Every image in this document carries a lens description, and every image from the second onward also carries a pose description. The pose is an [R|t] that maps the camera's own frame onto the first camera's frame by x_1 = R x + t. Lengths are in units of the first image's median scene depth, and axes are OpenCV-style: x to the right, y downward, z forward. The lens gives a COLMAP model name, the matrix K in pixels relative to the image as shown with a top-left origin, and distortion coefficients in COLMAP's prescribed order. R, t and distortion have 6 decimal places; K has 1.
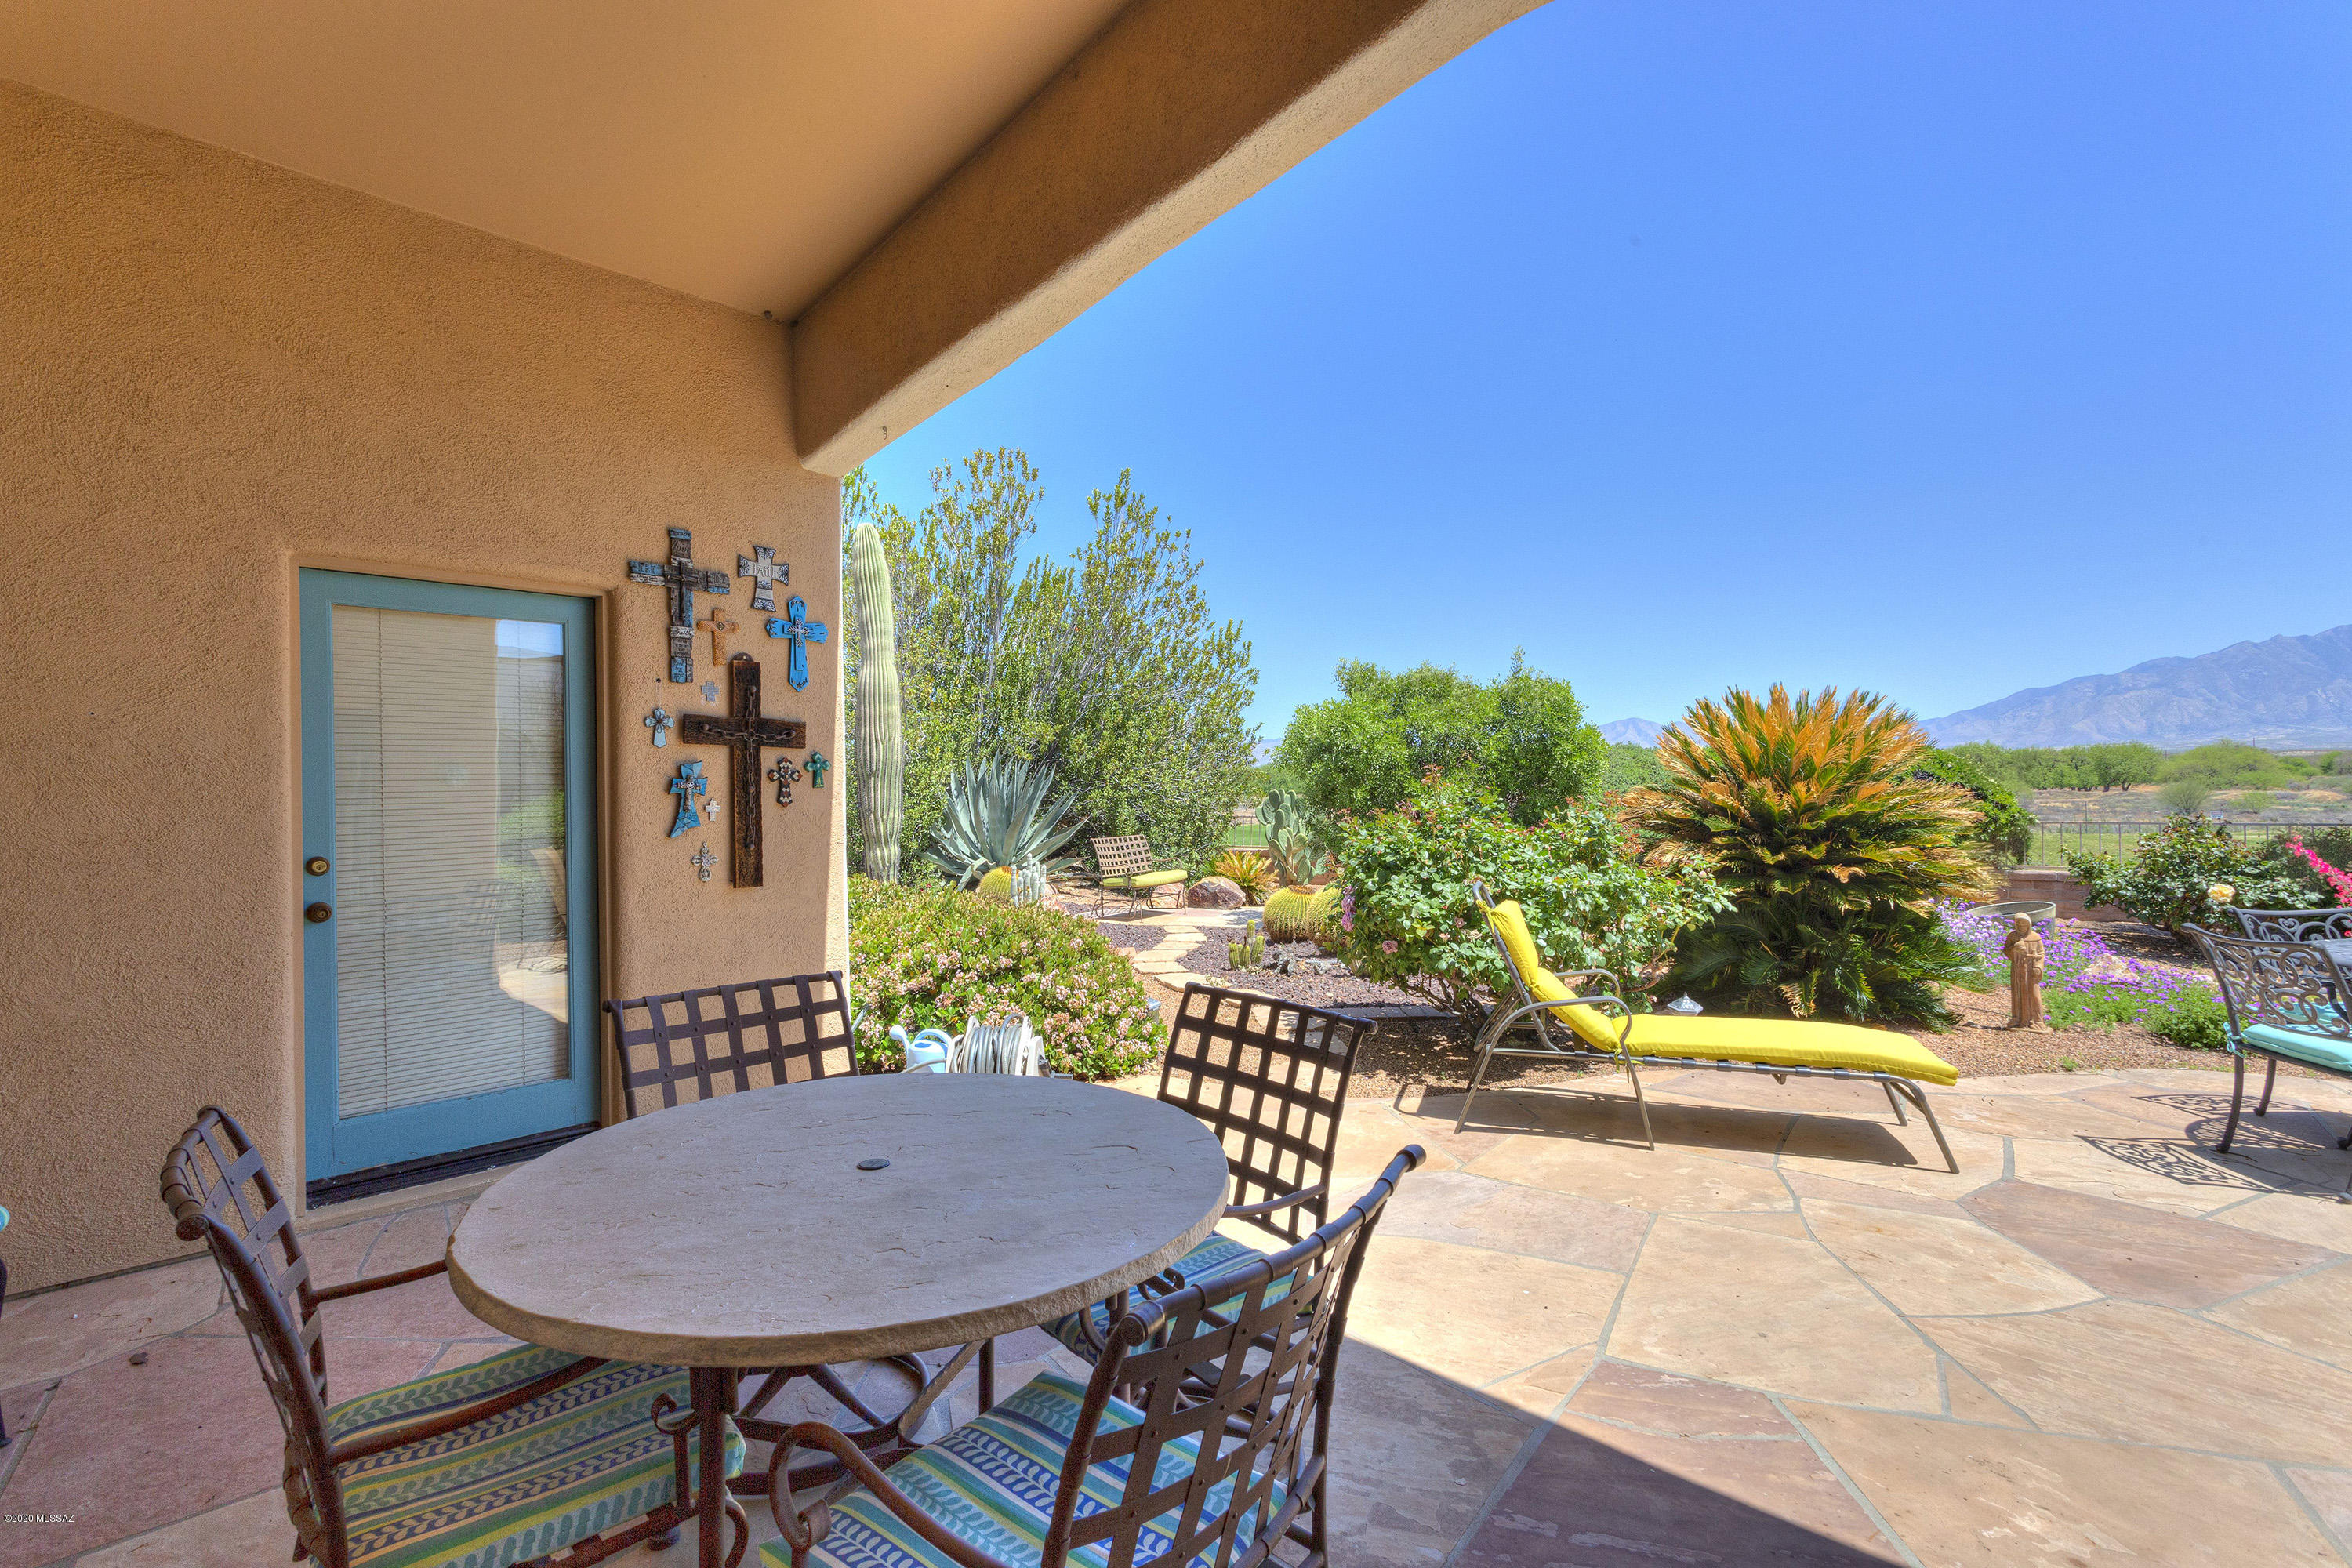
lens RADIAL K [[1094.7, 0, 1170.5], [0, 1094.7, 816.7], [0, 0, 1]] dist [0.002987, 0.000687]
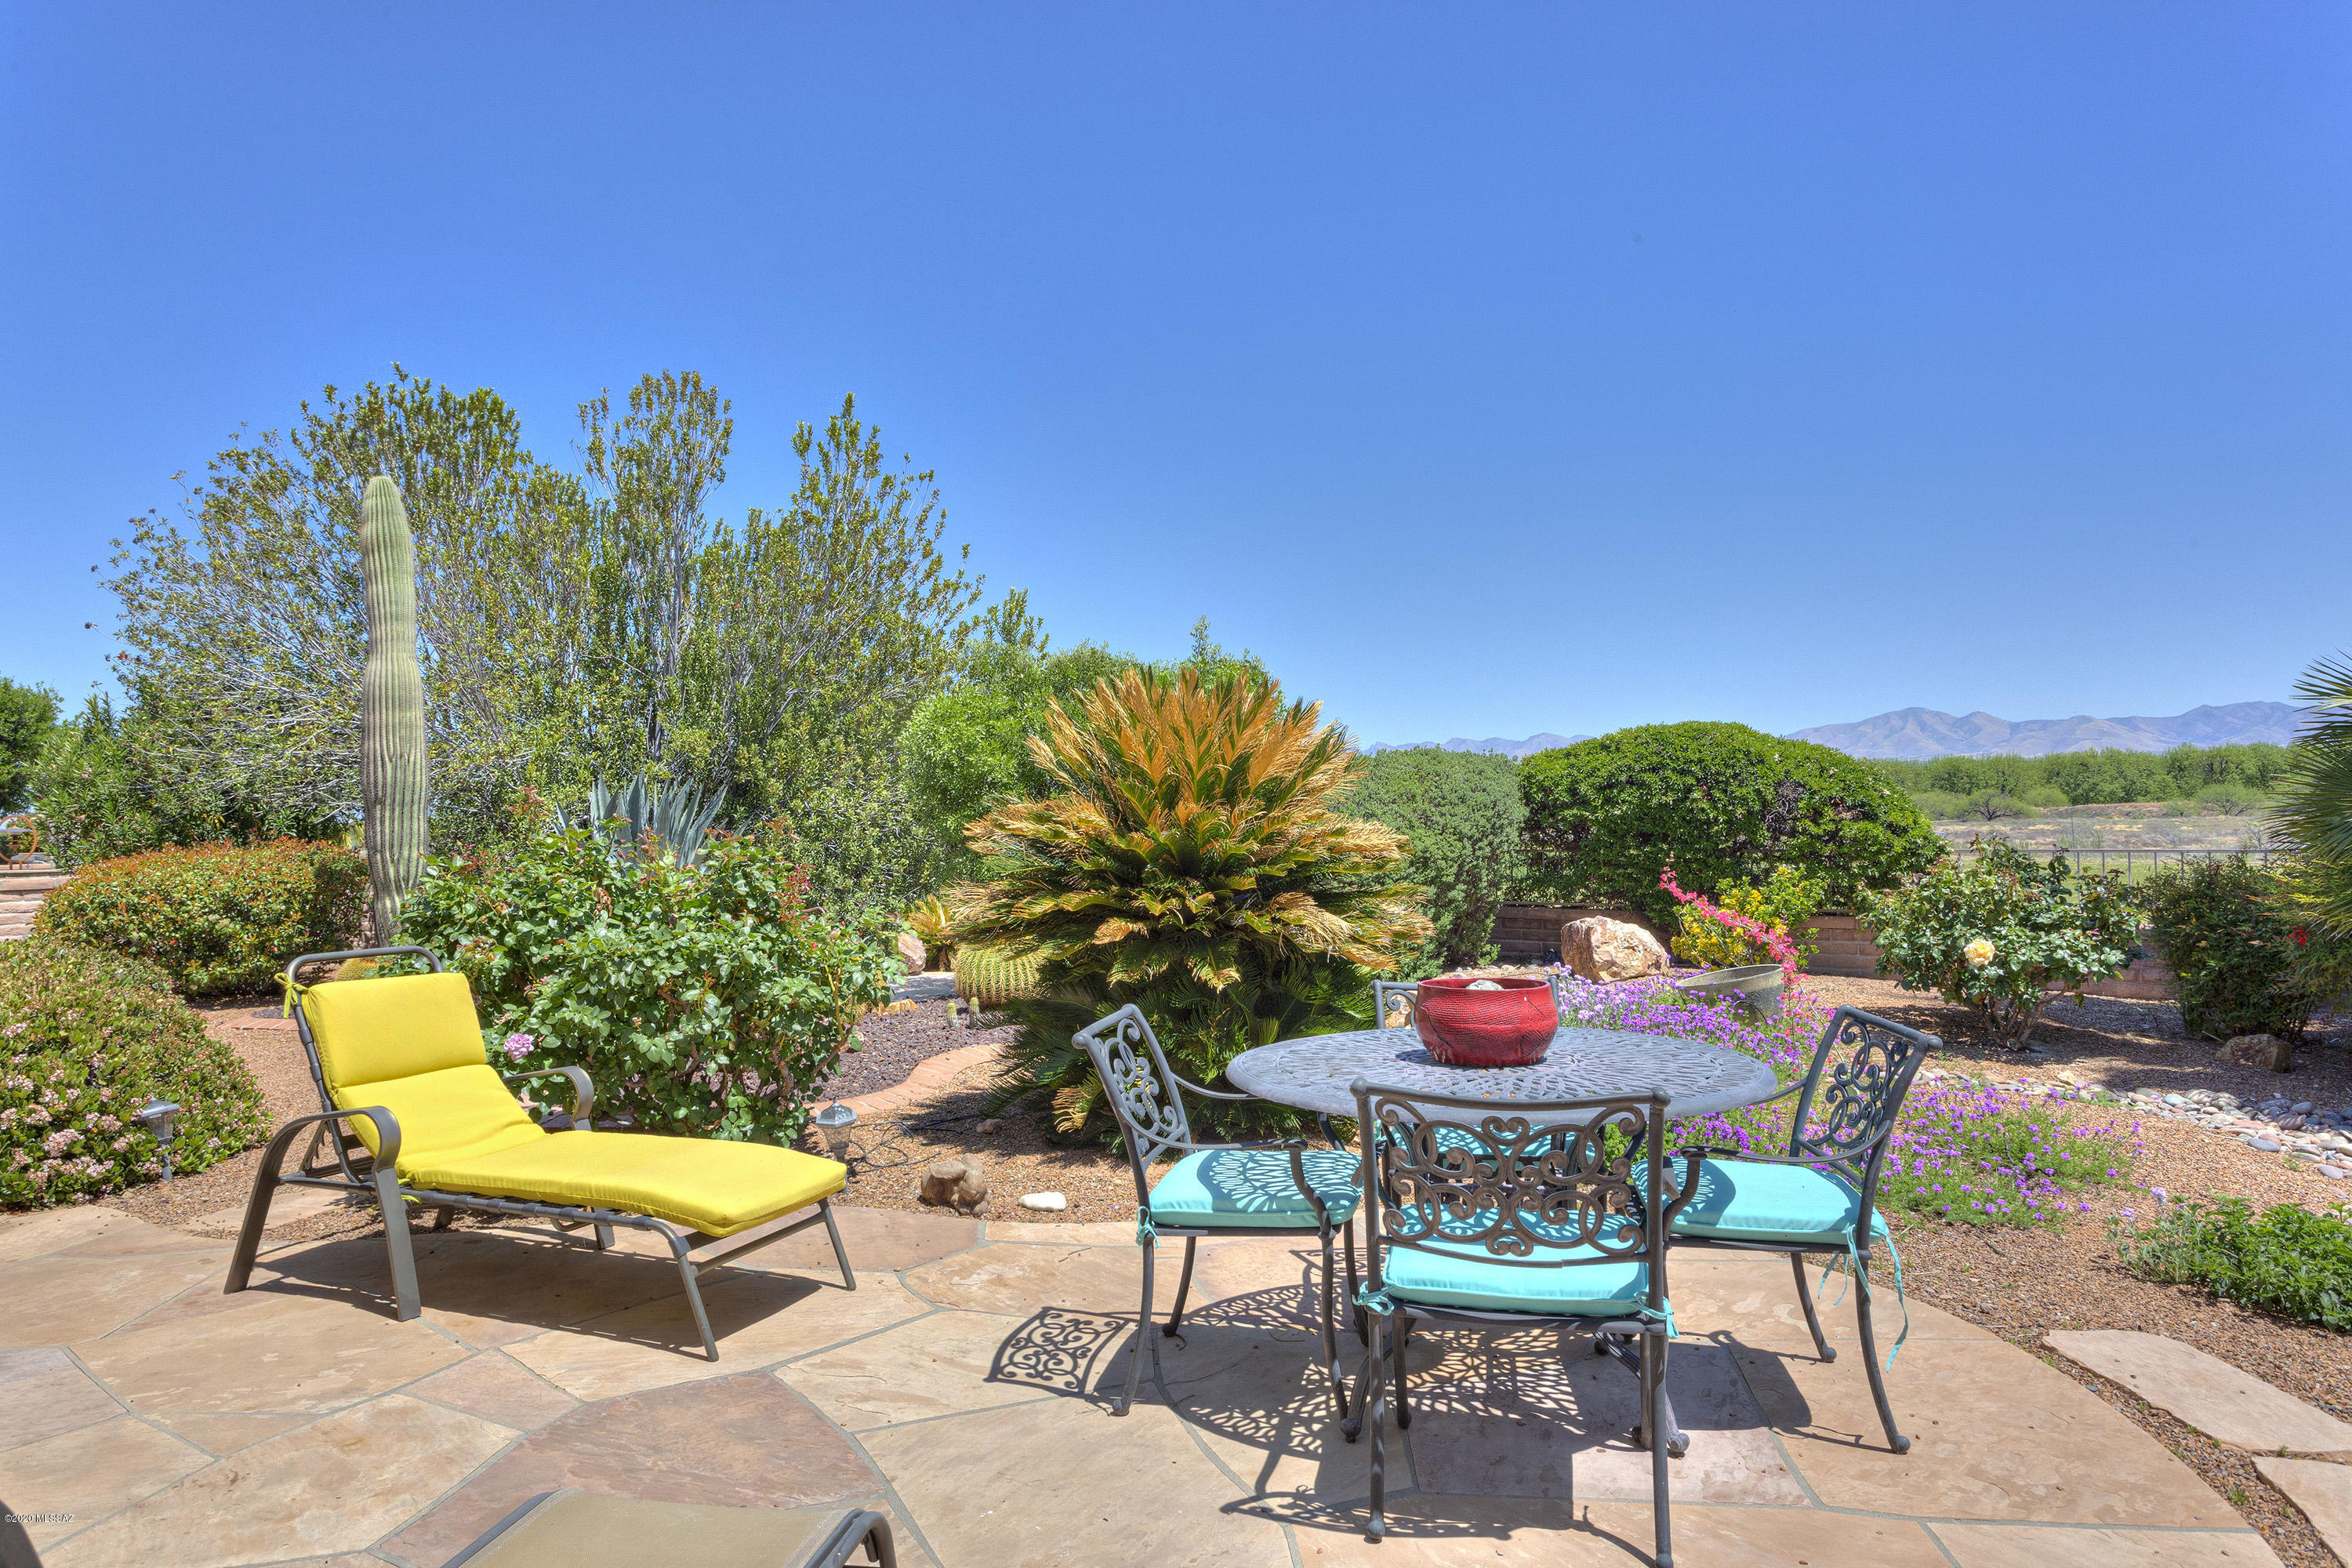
lens RADIAL K [[1456.6, 0, 1176.0], [0, 1456.6, 784.0], [0, 0, 1]] dist [0.004430, 0.002357]
pose [[0.997169, -0.012011, -0.074234, 0.945972], [0.008686, 0.998951, -0.044963, -0.000026], [0.074696, 0.044190, 0.996227, 0.063687]]
